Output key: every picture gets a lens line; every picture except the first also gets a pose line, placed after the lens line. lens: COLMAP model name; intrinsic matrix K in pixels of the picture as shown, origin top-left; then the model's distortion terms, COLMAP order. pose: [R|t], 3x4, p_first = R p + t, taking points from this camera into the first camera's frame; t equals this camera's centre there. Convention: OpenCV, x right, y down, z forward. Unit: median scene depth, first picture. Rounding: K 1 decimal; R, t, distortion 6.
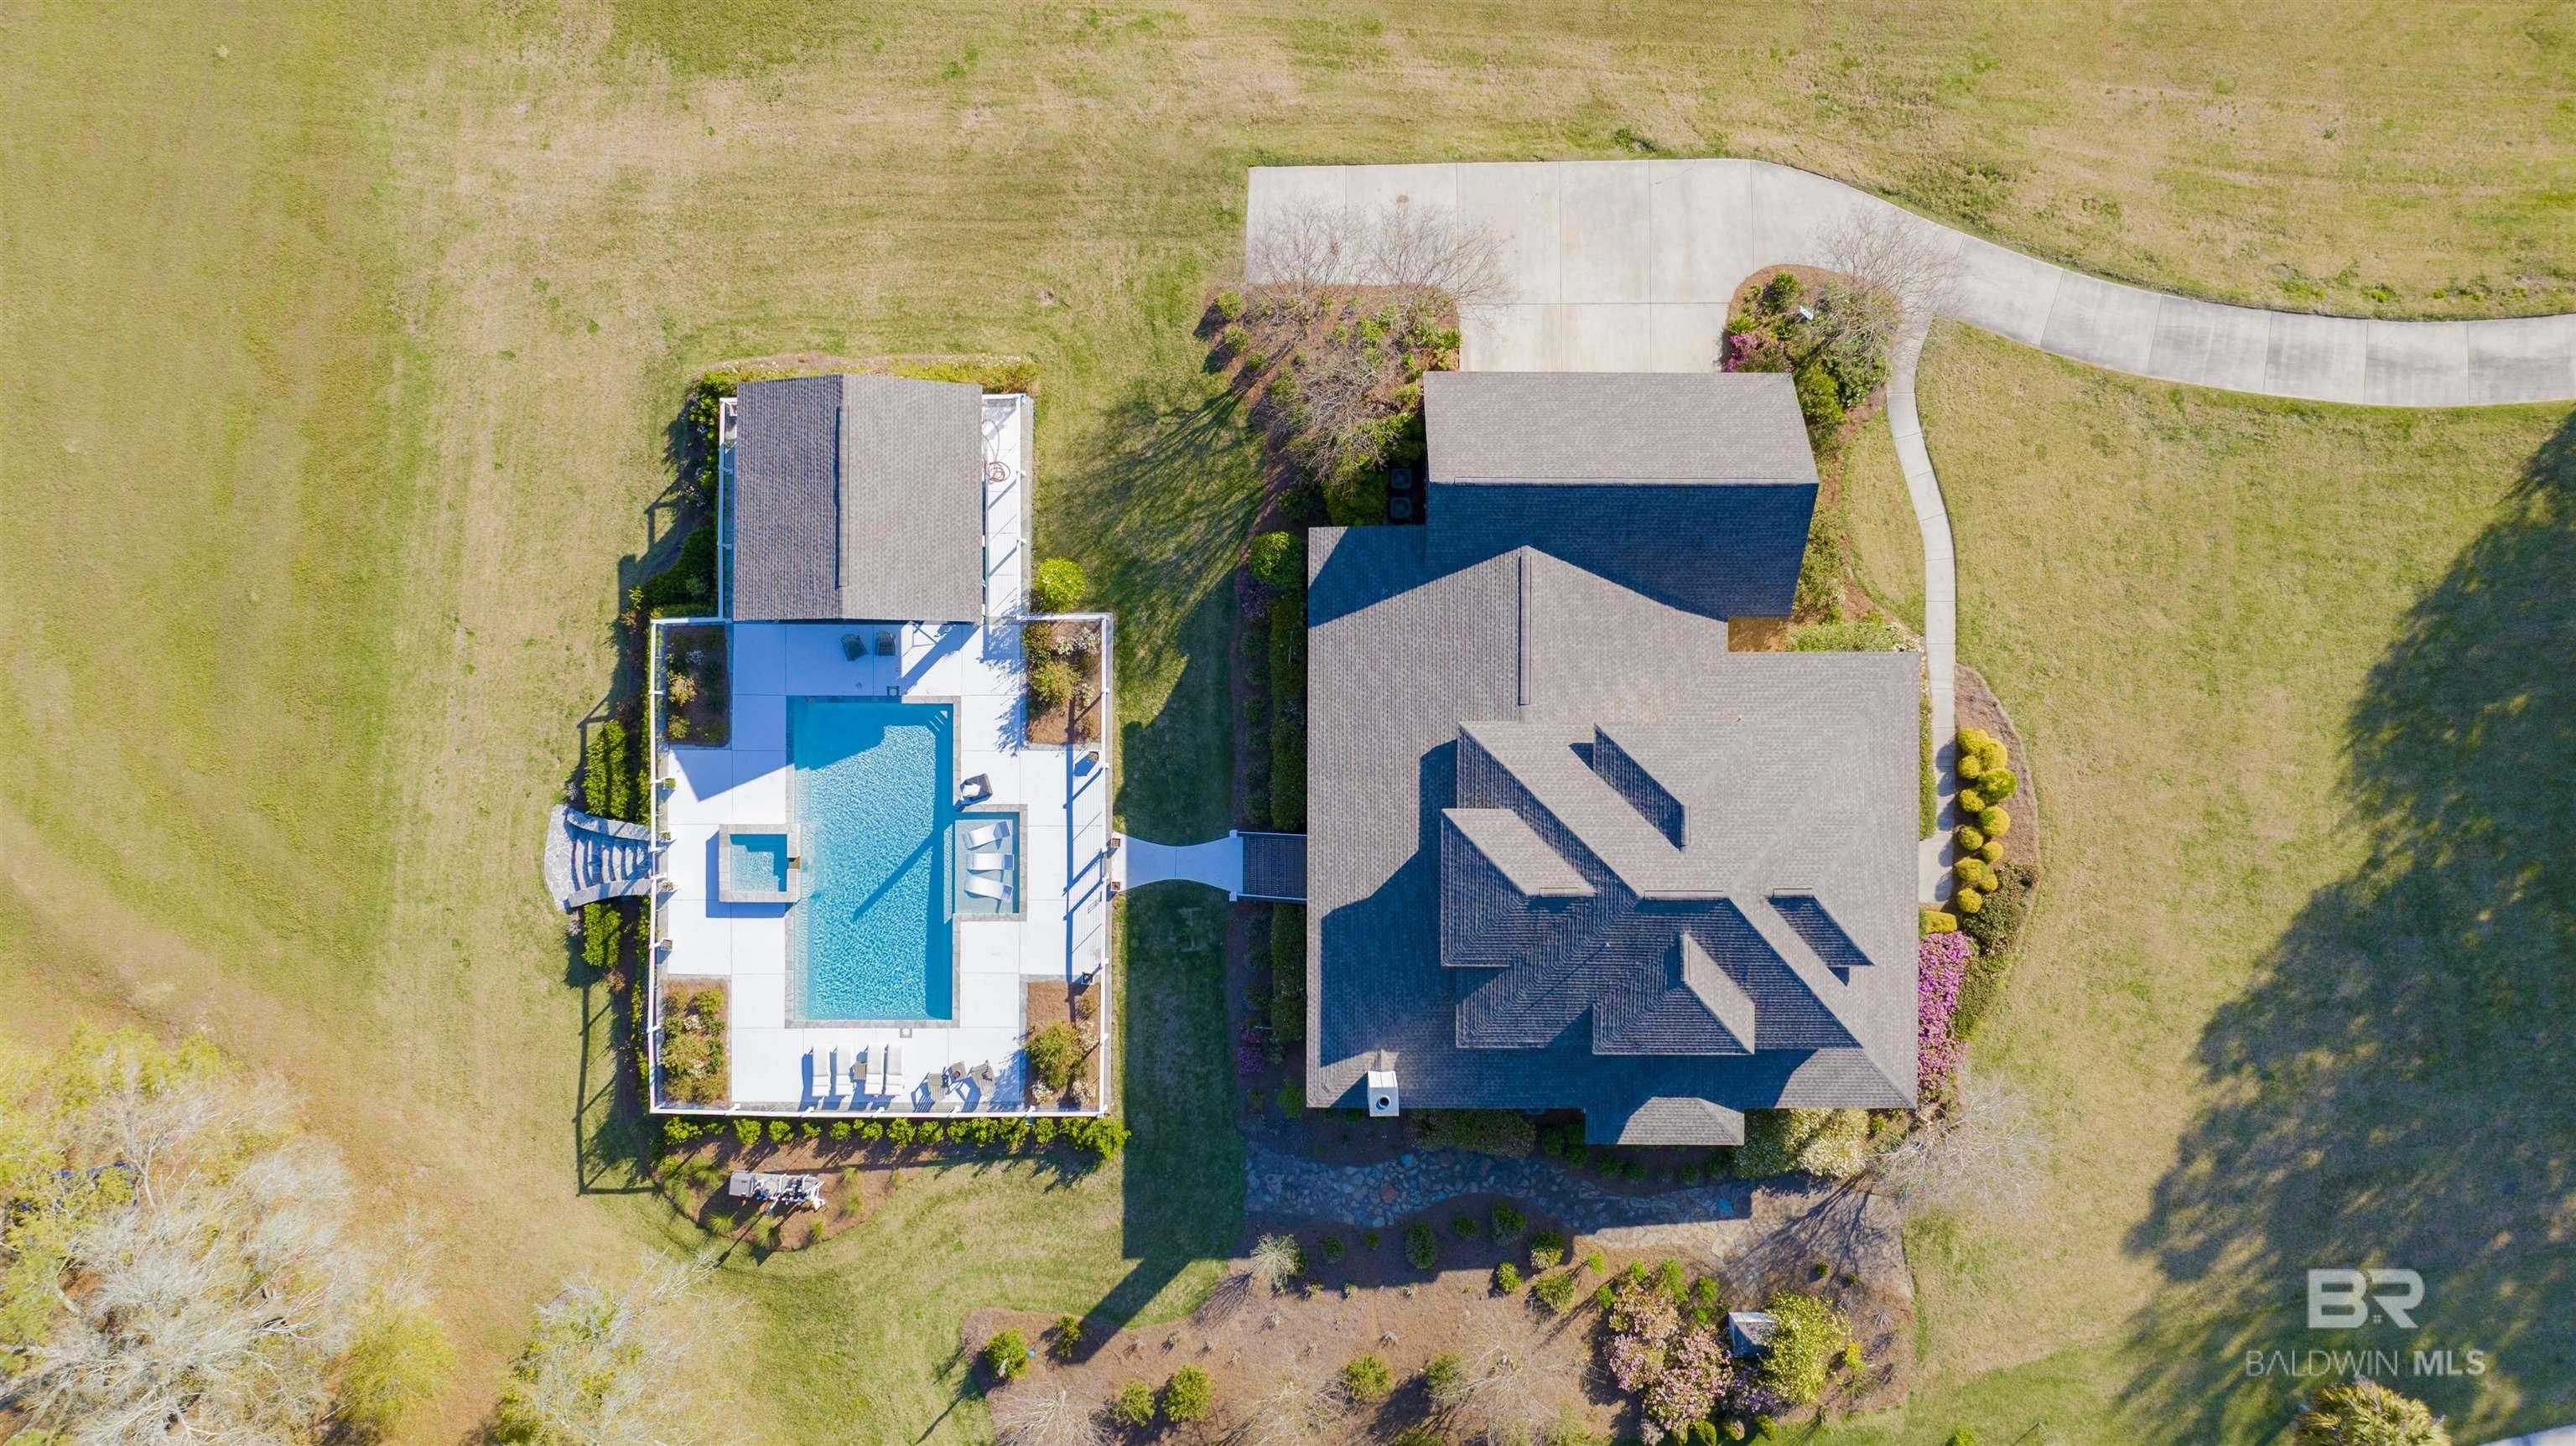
lens RADIAL K [[1814.3, 0, 1297.5], [0, 1814.3, 706.9], [0, 0, 1]] dist [-0.016664, -0.004214]
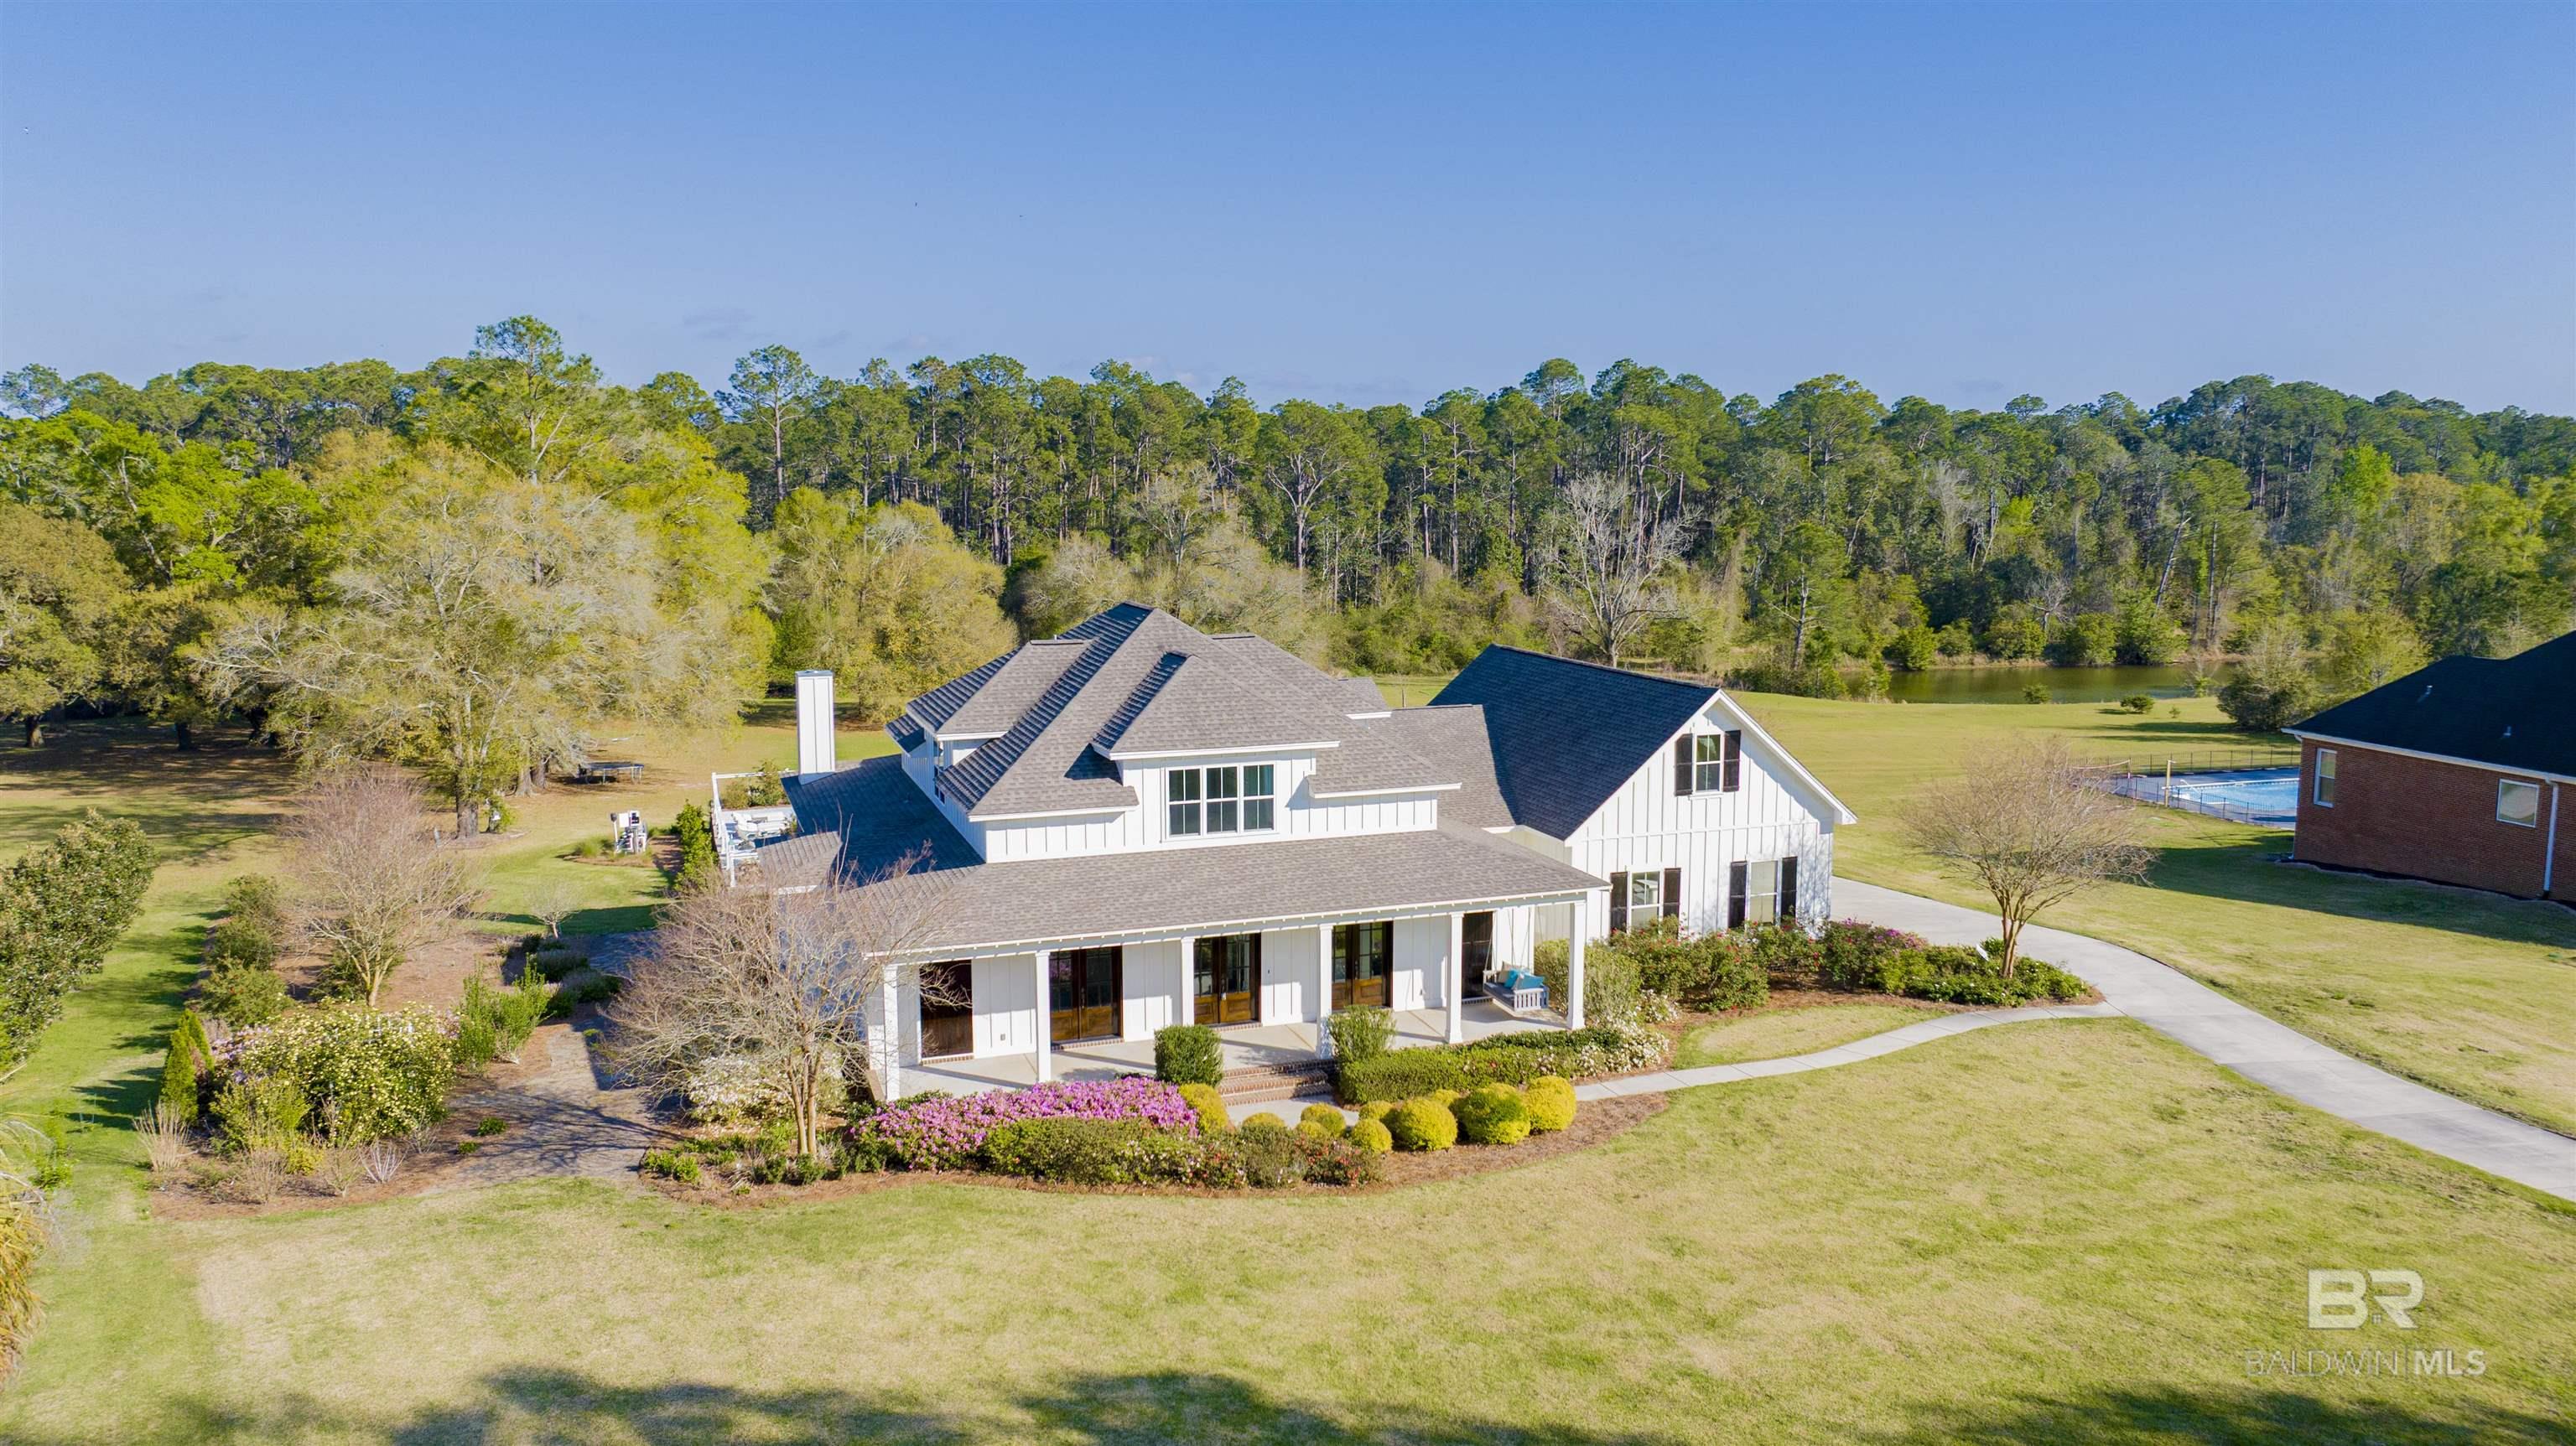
lens RADIAL K [[1827.6, 0, 1300.0], [0, 1827.6, 717.6], [0, 0, 1]] dist [-0.022417, 0.000090]
pose [[0.345326, 0.130792, -0.929324, 0.820218], [-0.938470, 0.043046, -0.342667, 0.264127], [-0.004814, 0.990475, 0.137609, 0.801689]]
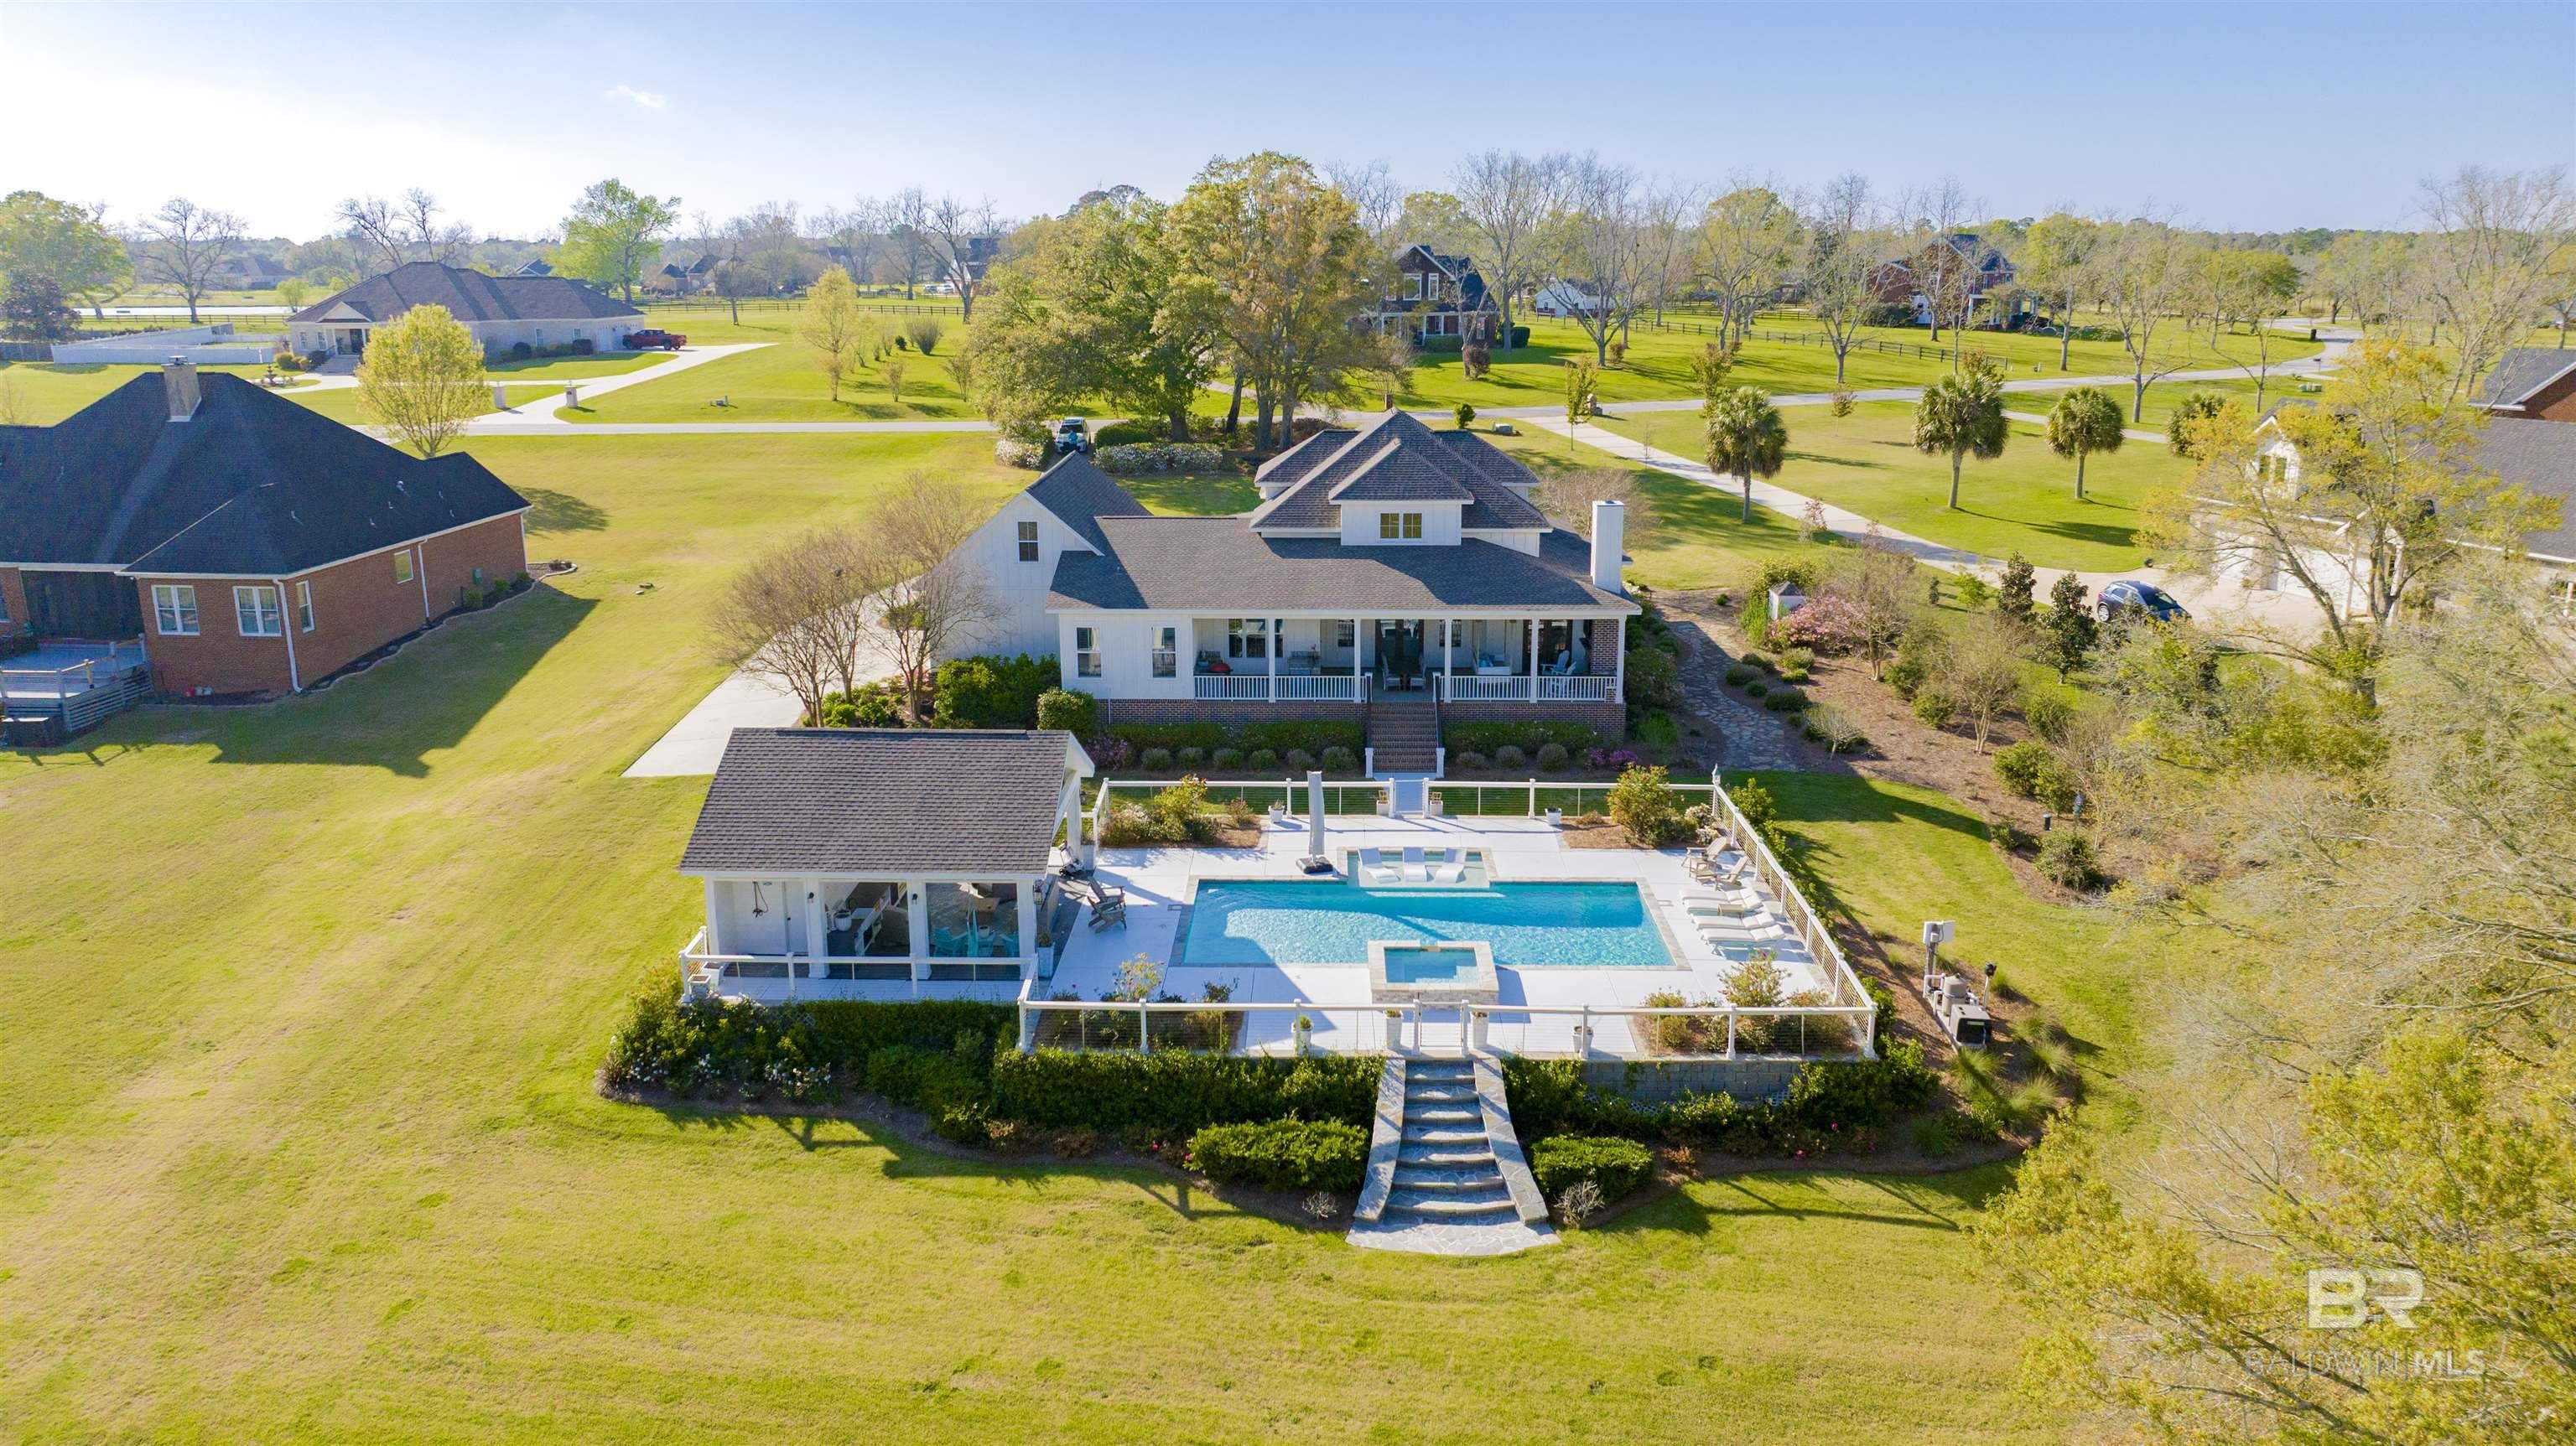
lens RADIAL K [[1814.3, 0, 1297.5], [0, 1814.3, 706.9], [0, 0, 1]] dist [-0.016664, -0.004214]
pose [[0.016940, -0.242239, 0.970069, -0.885161], [0.999853, 0.001536, -0.017077, 0.050399], [0.002647, 0.970216, 0.242229, 0.761867]]
